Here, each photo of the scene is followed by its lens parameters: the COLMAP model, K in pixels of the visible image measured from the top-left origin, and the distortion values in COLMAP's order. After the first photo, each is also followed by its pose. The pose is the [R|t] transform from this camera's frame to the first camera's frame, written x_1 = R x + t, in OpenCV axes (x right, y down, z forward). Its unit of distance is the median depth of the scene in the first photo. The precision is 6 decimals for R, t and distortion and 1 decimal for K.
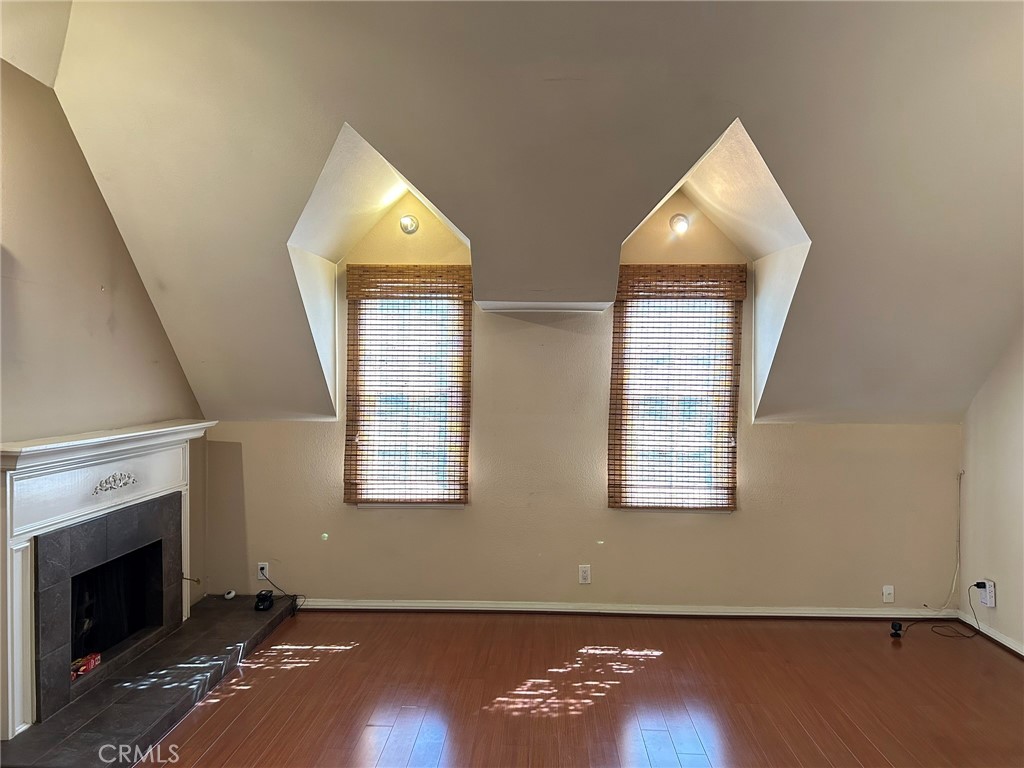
lens RADIAL K [[771.0, 0, 508.6], [0, 771.0, 375.7], [0, 0, 1]] dist [0.061465, -0.054363]
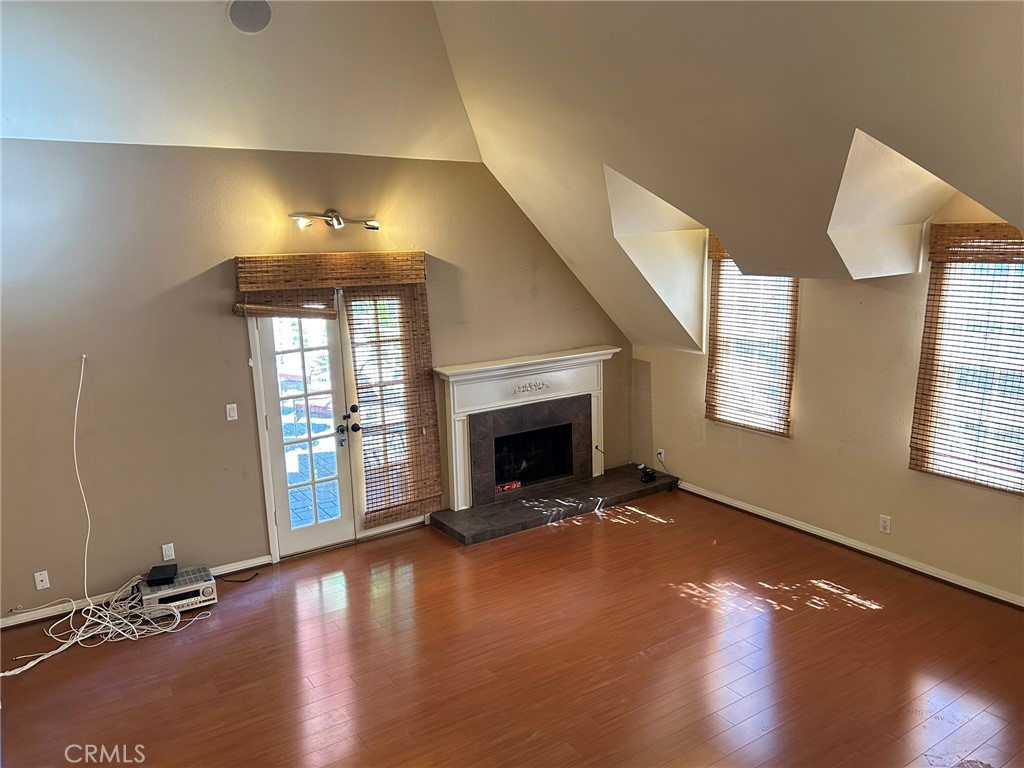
lens RADIAL K [[771.0, 0, 513.2], [0, 771.0, 389.3], [0, 0, 1]] dist [0.061465, -0.054363]
pose [[0.587617, 0.142248, -0.796538, 0.624691], [0.026449, 0.980523, 0.194617, -0.143839], [0.808707, -0.135428, 0.572409, 0.008926]]
